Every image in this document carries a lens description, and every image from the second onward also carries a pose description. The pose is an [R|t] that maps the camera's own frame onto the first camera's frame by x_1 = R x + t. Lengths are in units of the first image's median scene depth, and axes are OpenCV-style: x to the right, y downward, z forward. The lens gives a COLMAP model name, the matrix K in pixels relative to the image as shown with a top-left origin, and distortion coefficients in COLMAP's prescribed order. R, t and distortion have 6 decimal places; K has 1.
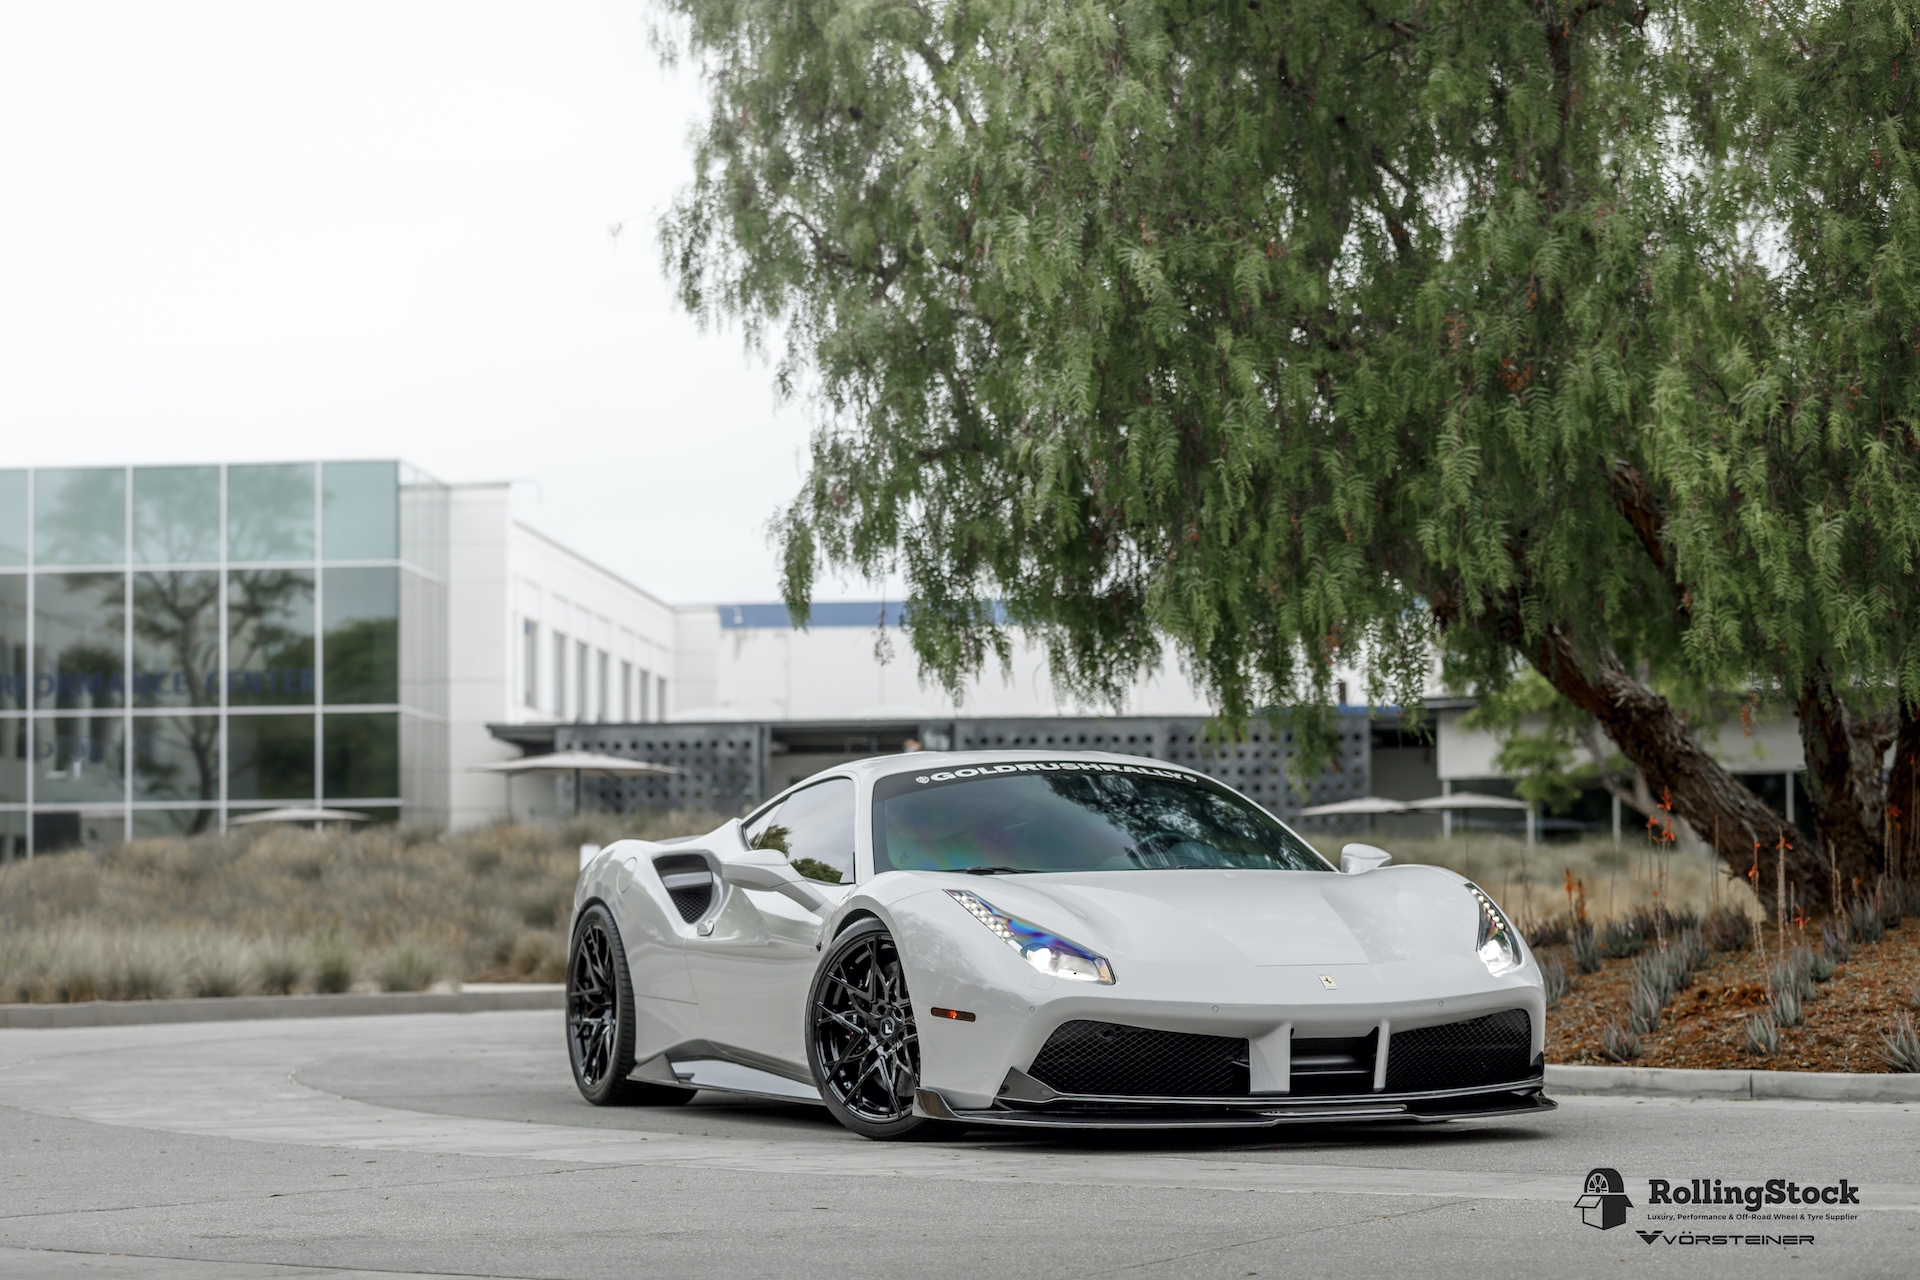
lens RADIAL K [[4322.6, 0, 960.5], [0, 4322.6, 732.4], [0, 0, 1]] dist [-0.015381, -0.725793]
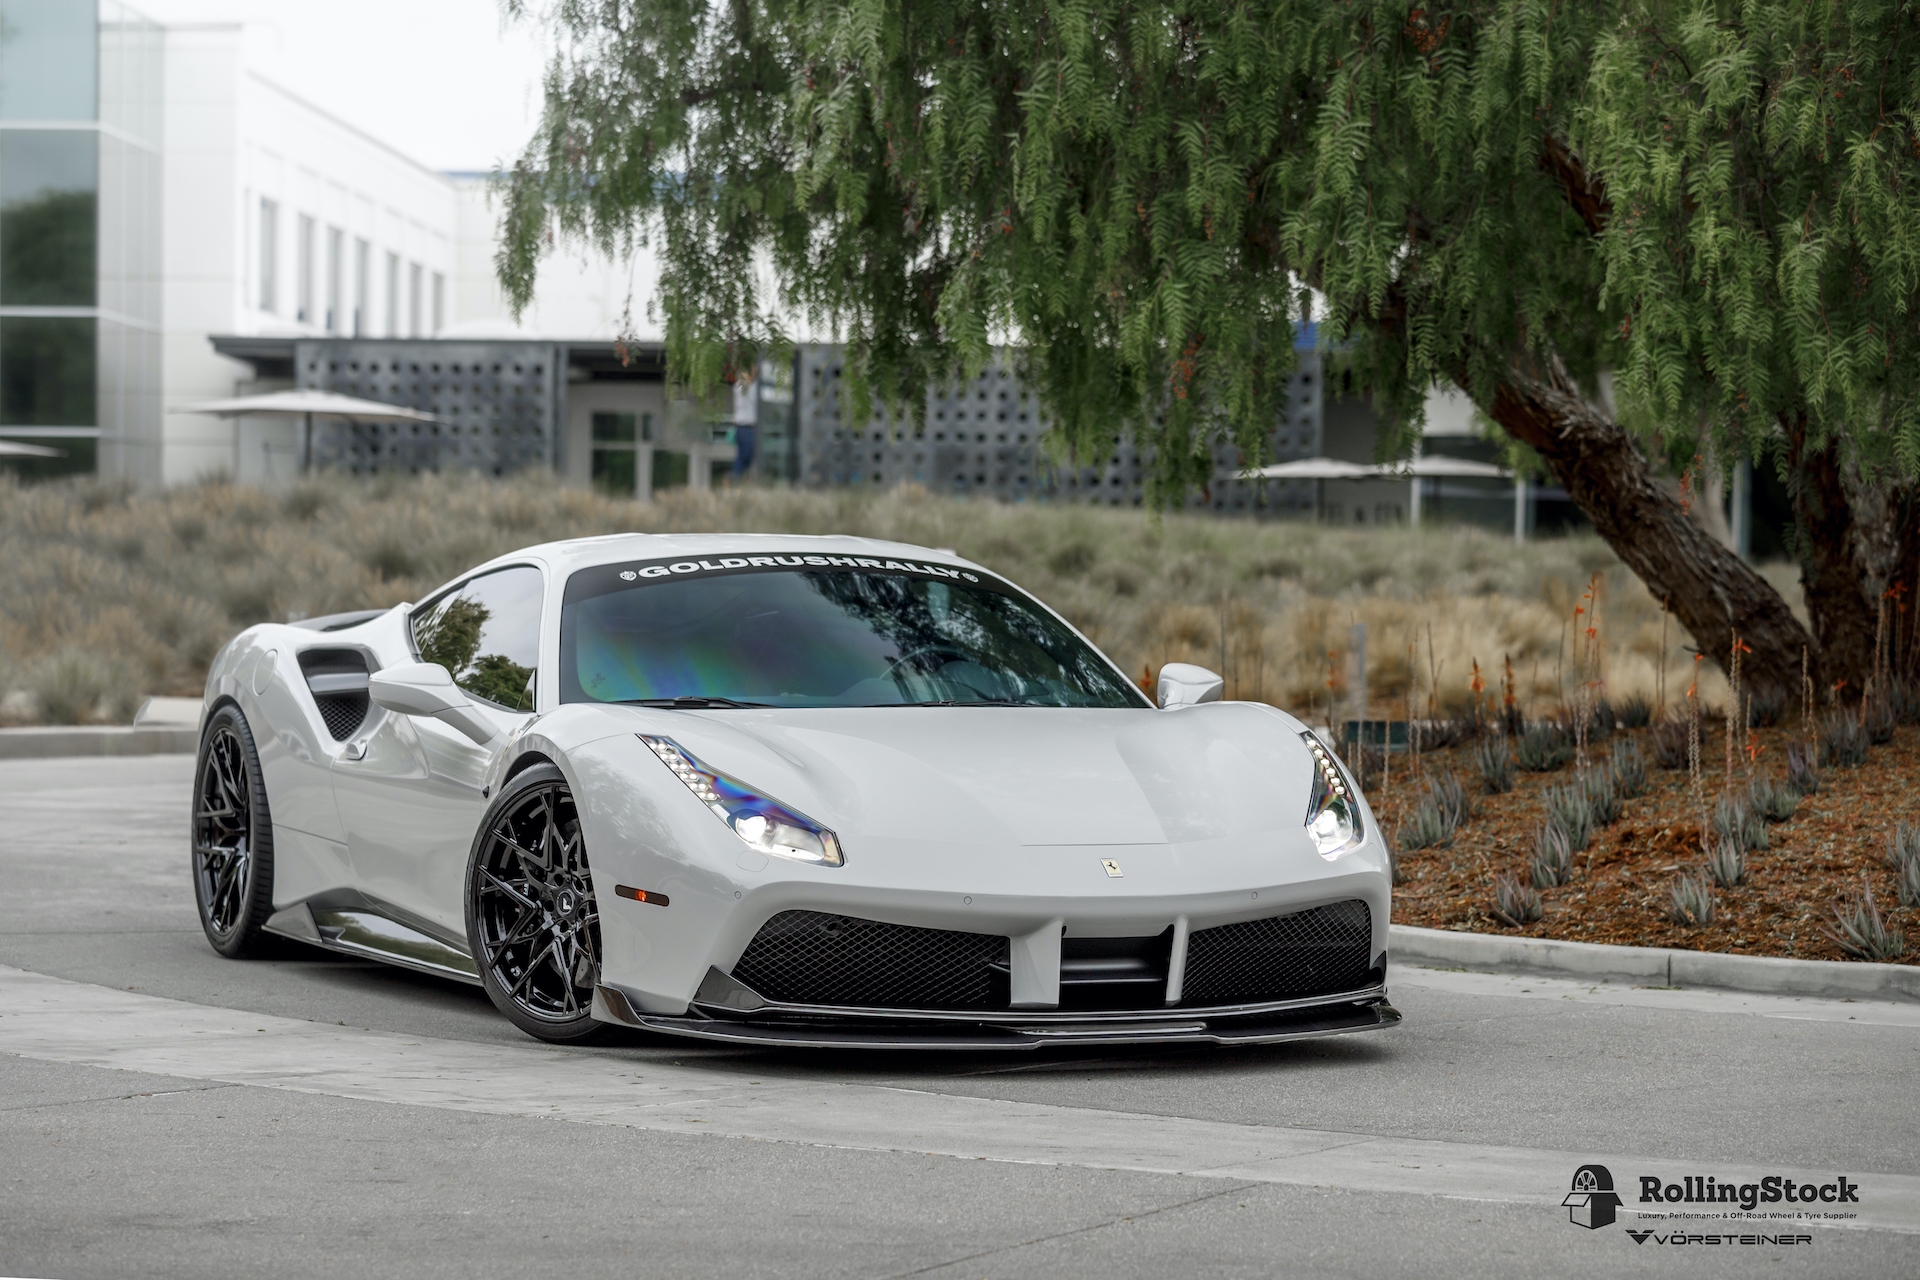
lens RADIAL K [[5391.8, 0, 957.1], [0, 5391.8, 1059.9], [0, 0, 1]] dist [0.030056, -0.195645]
pose [[0.999457, 0.021299, 0.025138, 0.025247], [-0.024484, 0.990666, 0.134095, -0.031031], [-0.022048, -0.134638, 0.990650, 0.009065]]
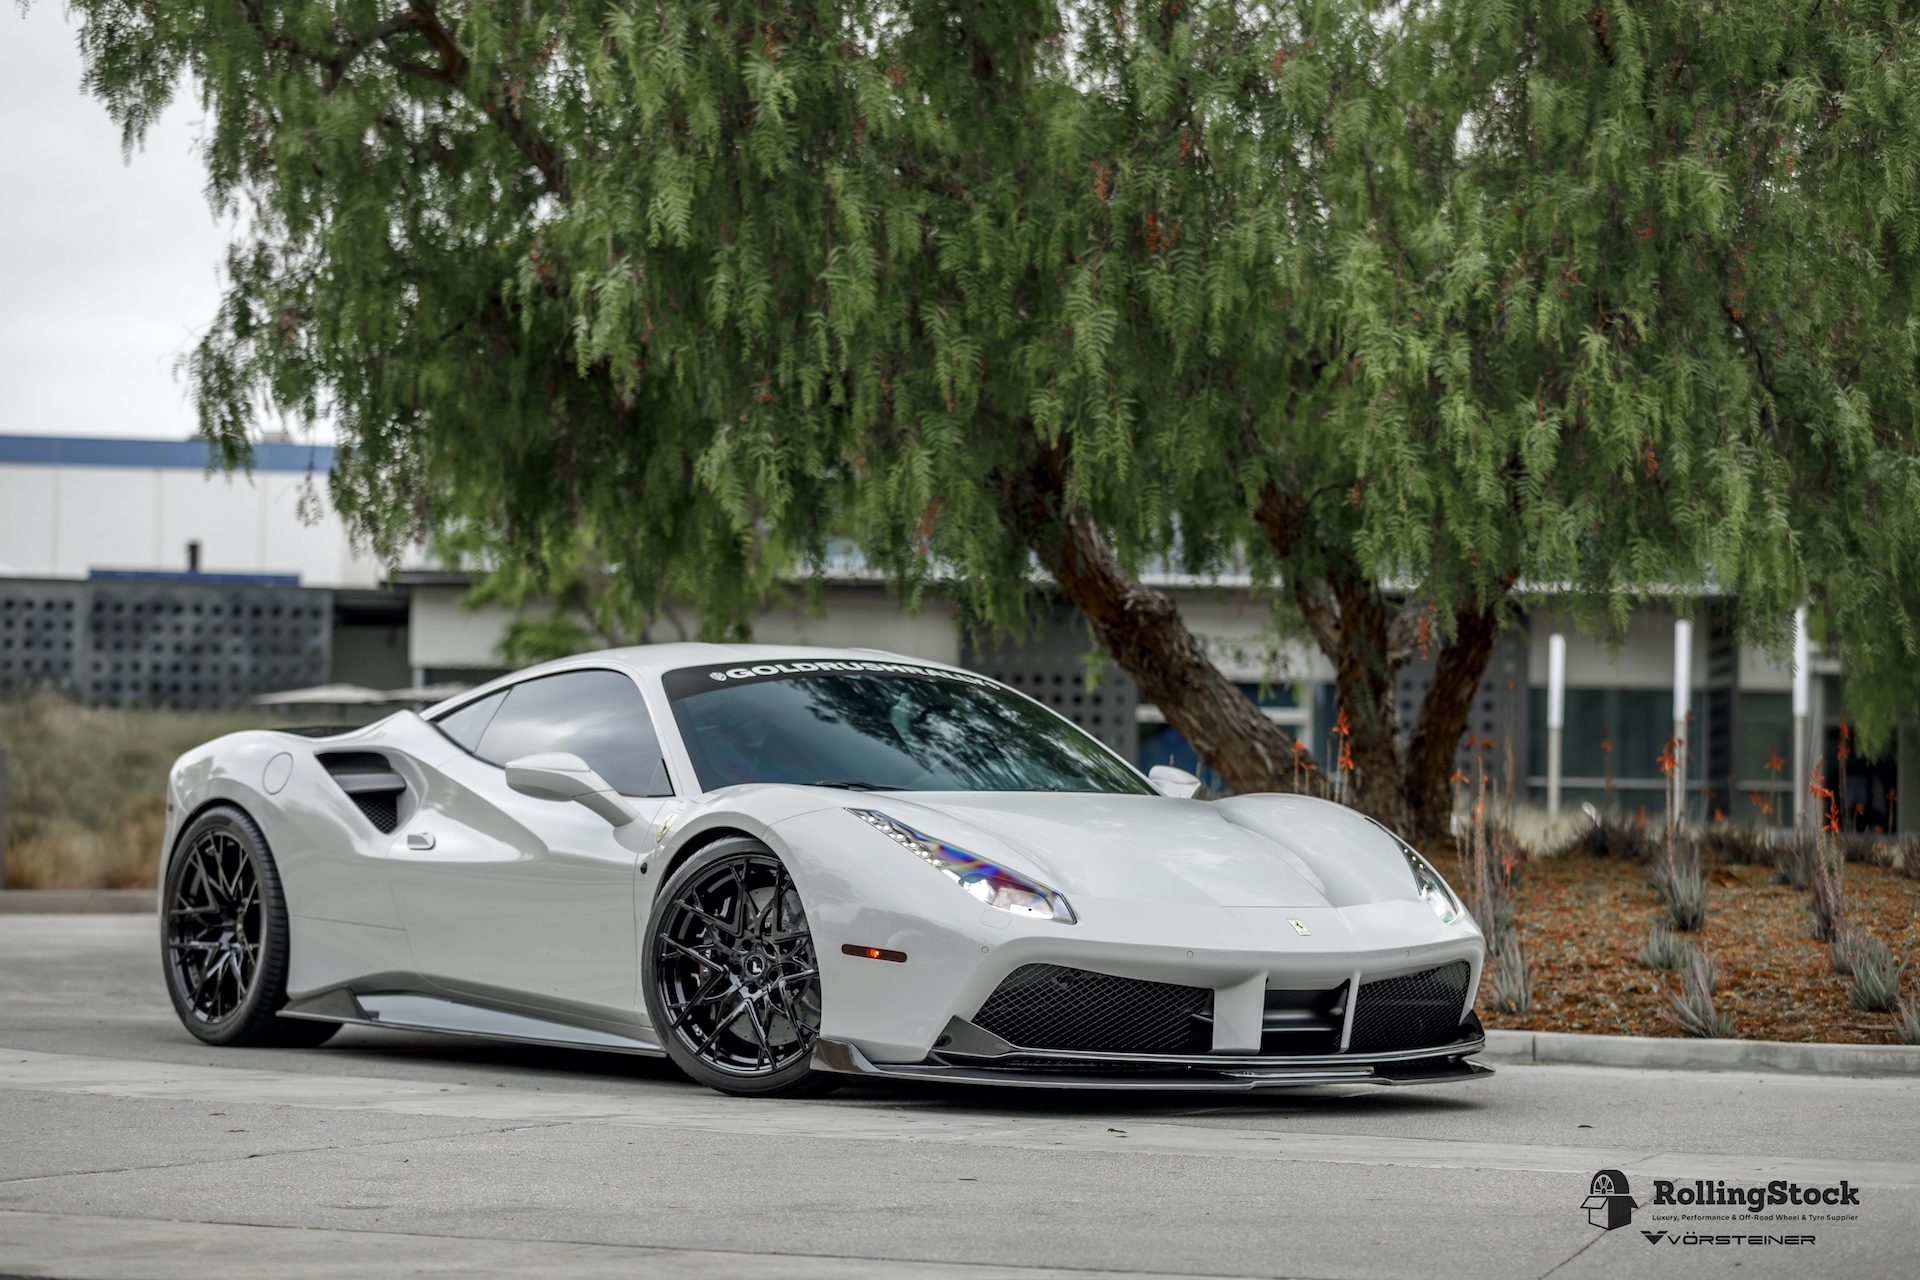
lens RADIAL K [[5048.3, 0, 960.0], [0, 5048.3, 640.0], [0, 0, 1]] dist [0.001123, 0.141131]
pose [[0.966227, 0.038815, 0.254753, -0.193591], [-0.040439, 0.999181, 0.001139, 0.000604], [-0.254501, -0.011403, 0.967005, 0.015235]]
